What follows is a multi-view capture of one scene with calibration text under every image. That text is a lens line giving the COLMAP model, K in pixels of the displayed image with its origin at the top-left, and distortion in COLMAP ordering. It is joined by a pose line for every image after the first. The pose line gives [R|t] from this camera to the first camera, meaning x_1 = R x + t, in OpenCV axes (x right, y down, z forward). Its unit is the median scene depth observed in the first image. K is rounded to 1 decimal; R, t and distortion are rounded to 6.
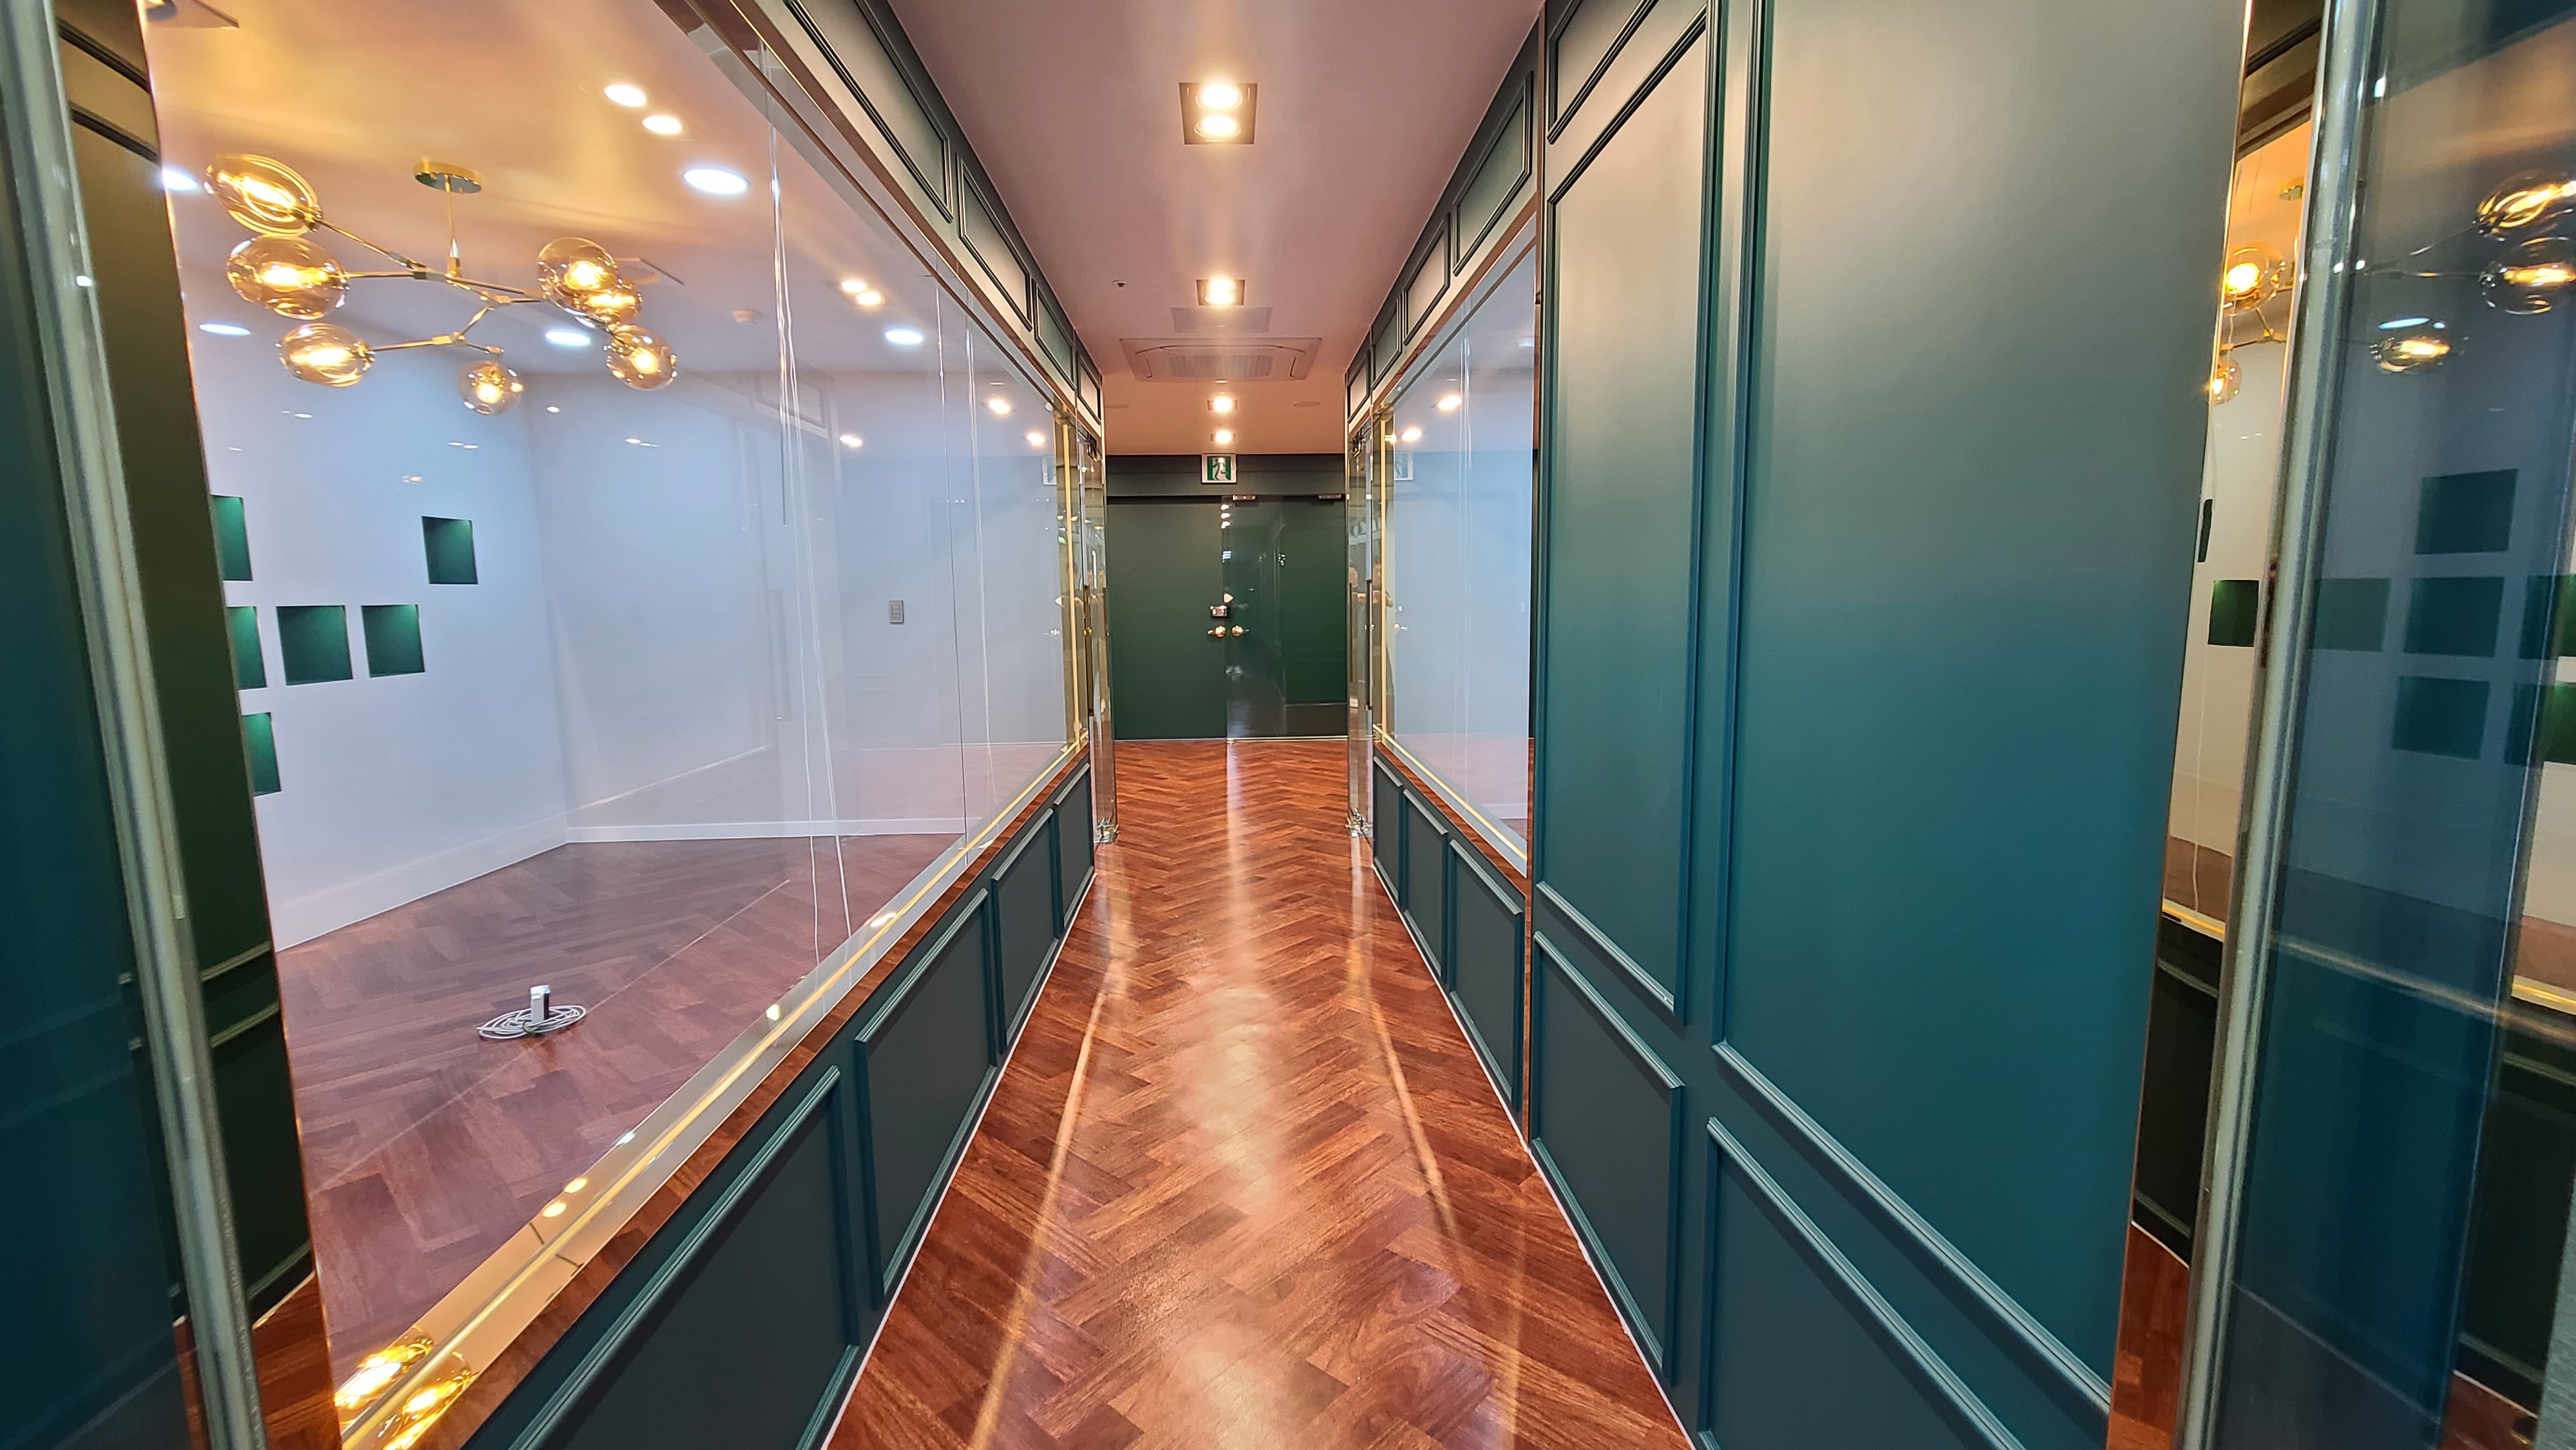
lens RADIAL K [[1063.1, 0, 1278.8], [0, 1063.1, 721.9], [0, 0, 1]] dist [0.001661, 0.000327]
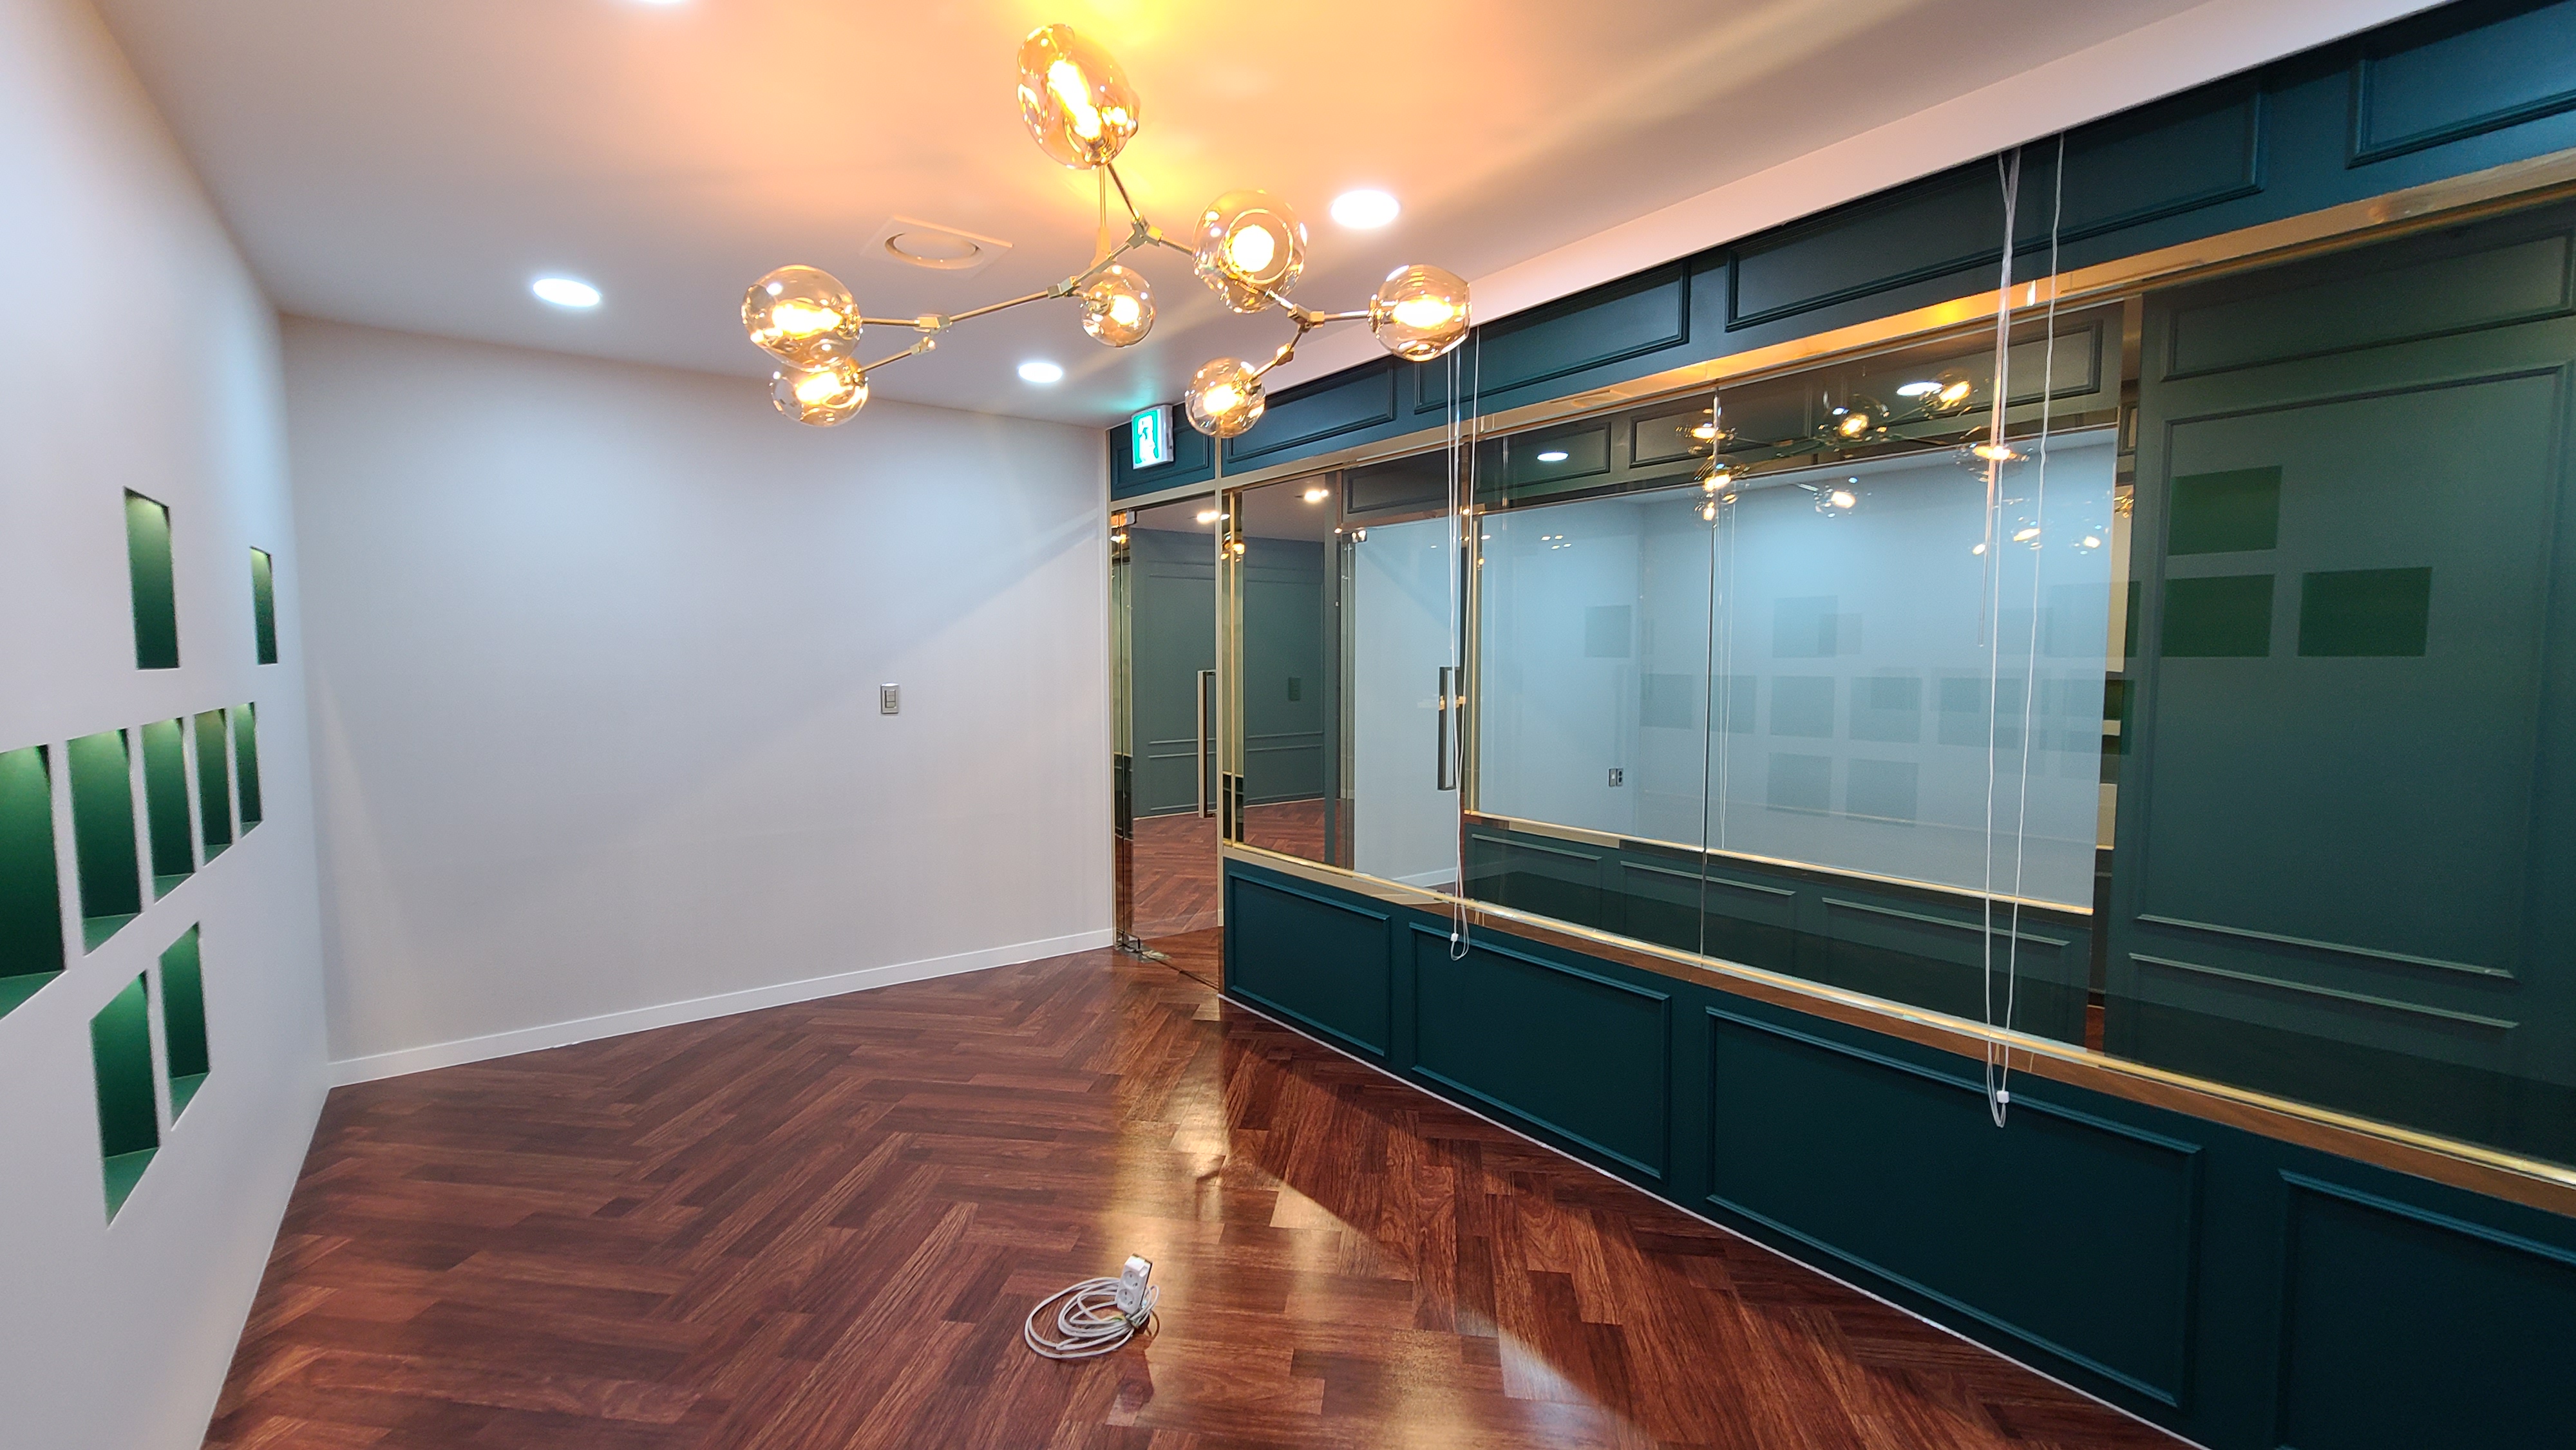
lens RADIAL K [[1063.1, 0, 1271.5], [0, 1063.1, 725.1], [0, 0, 1]] dist [0.001661, 0.000327]
pose [[0.832249, -0.023626, 0.553899, -0.926071], [0.055344, 0.997641, -0.040603, -0.062062], [-0.551633, 0.064447, 0.831593, 0.322582]]
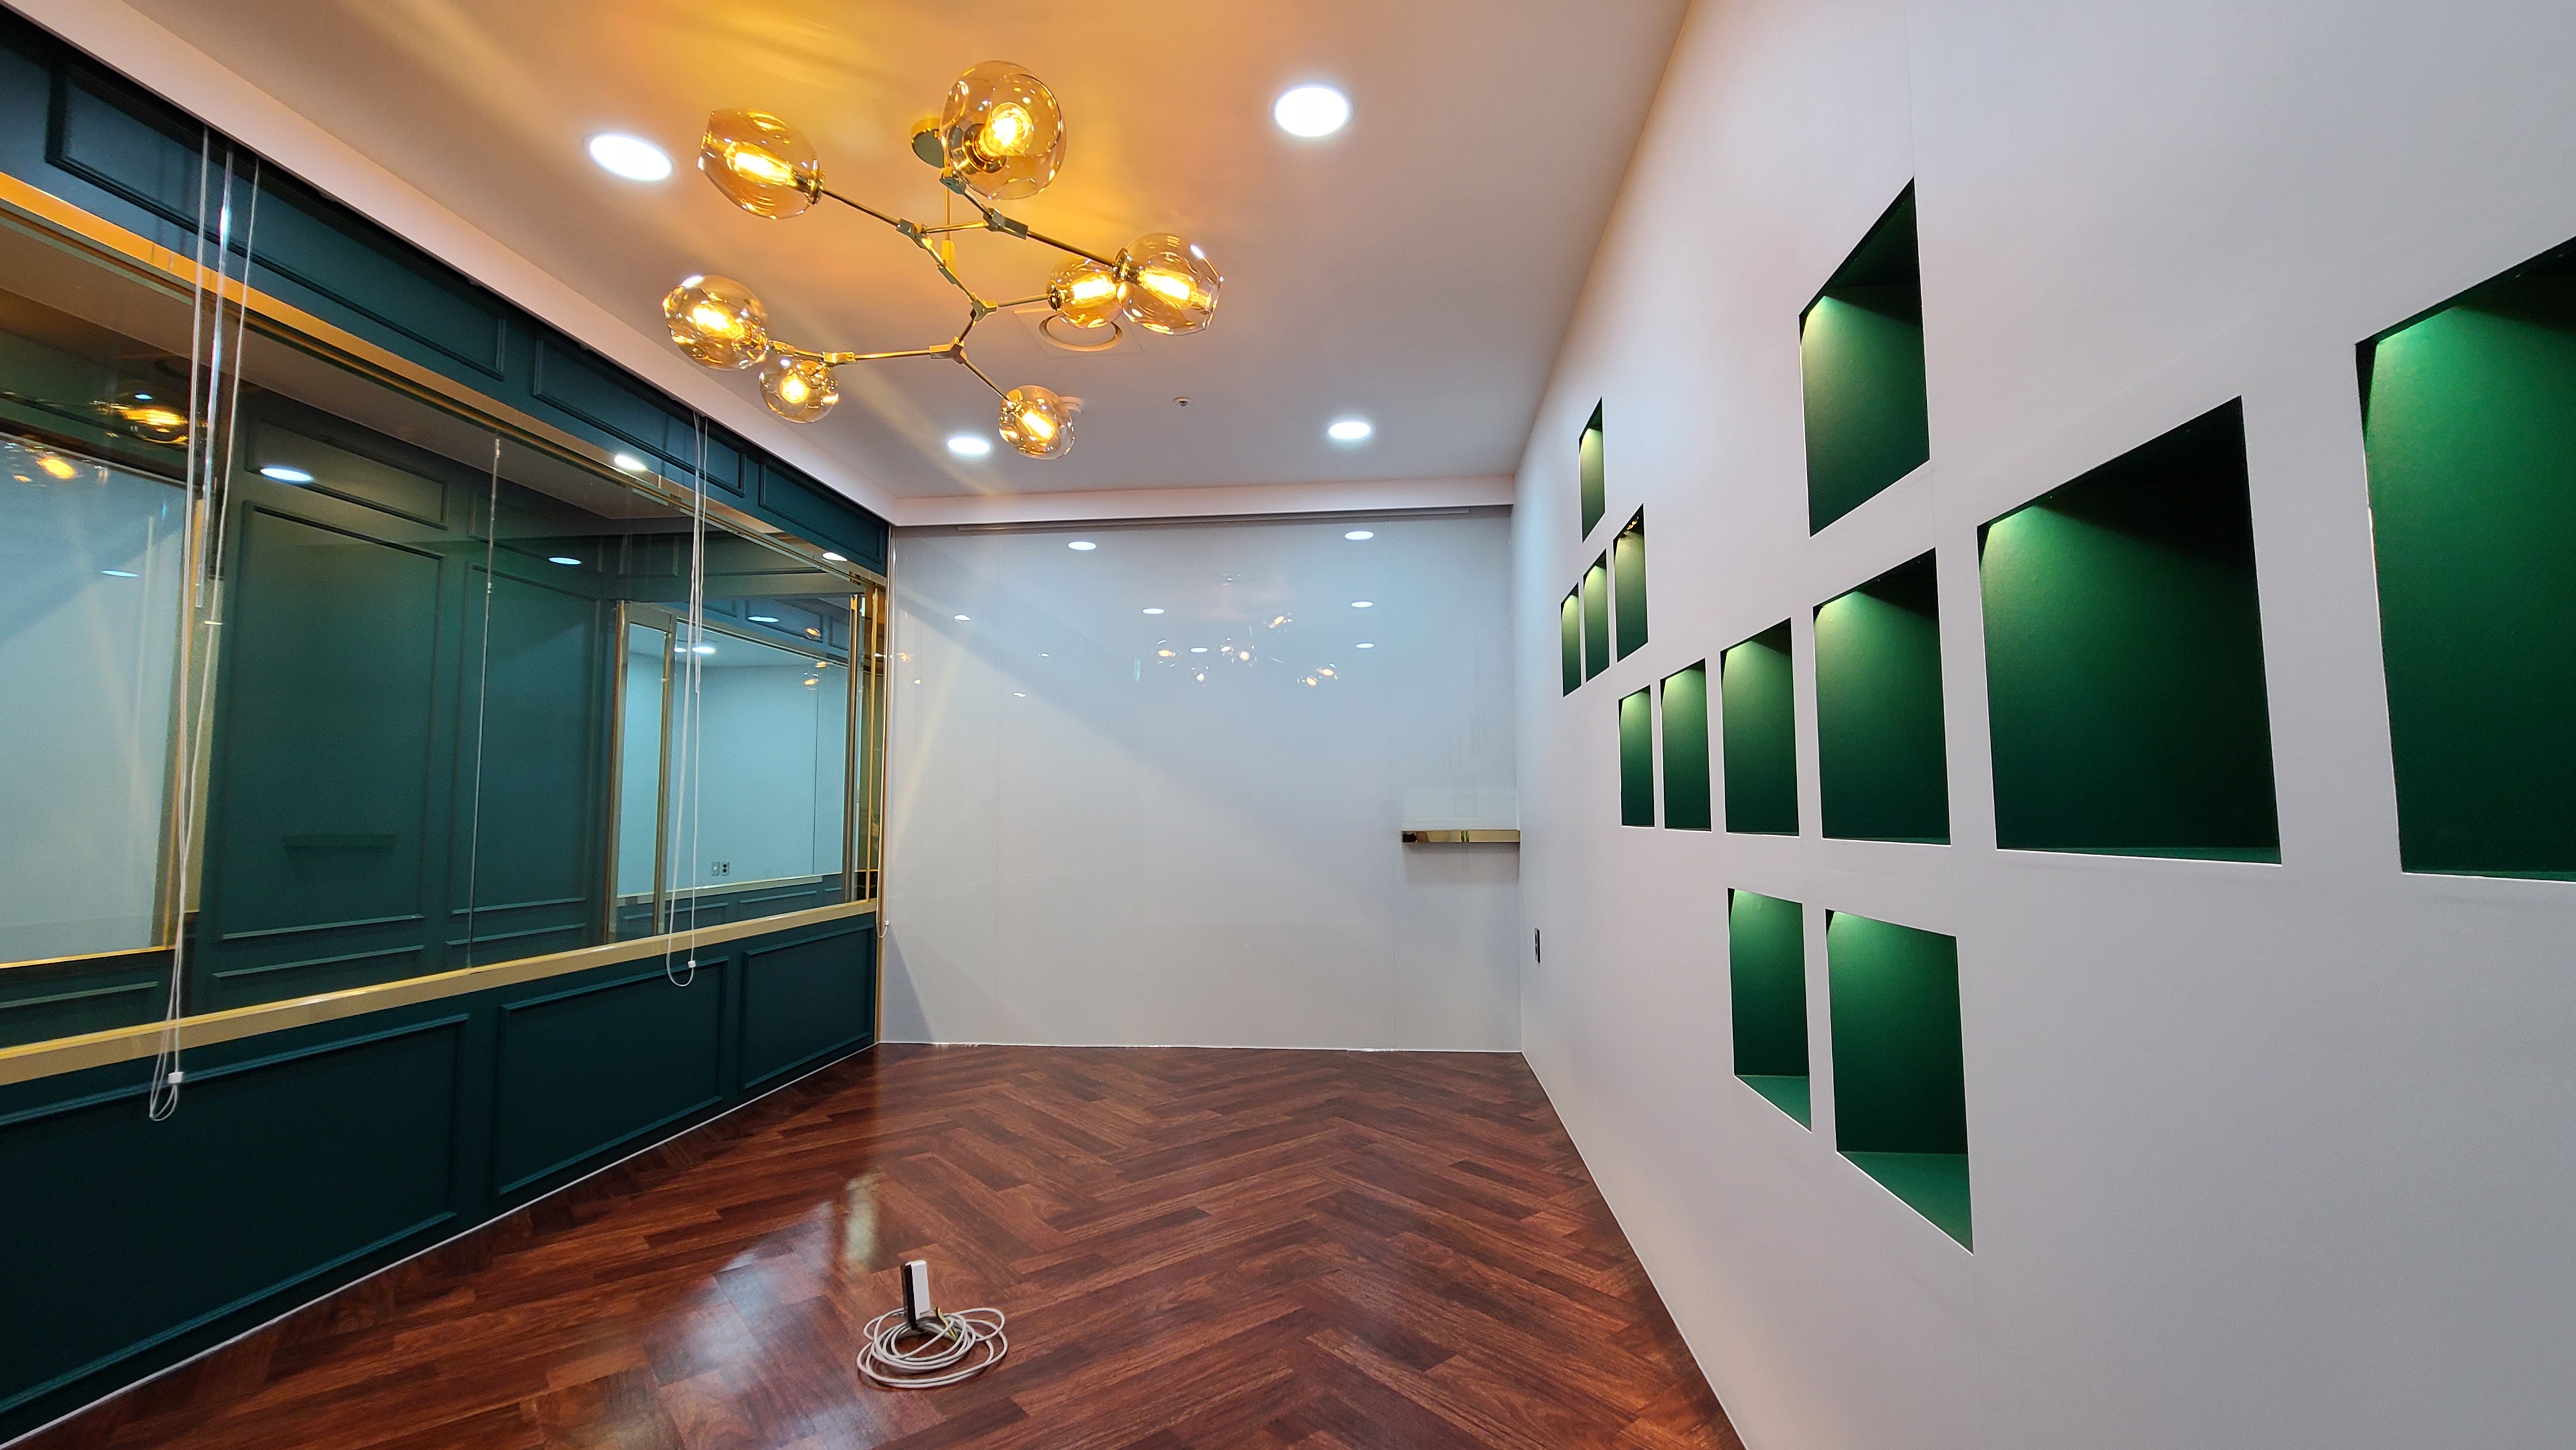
lens RADIAL K [[1063.1, 0, 1279.1], [0, 1063.1, 720.5], [0, 0, 1]] dist [0.001661, 0.000327]
pose [[-0.988575, 0.034423, 0.146747, -0.953083], [0.038920, 0.998853, 0.027879, -0.089537], [-0.145619, 0.033272, -0.988781, 1.493806]]
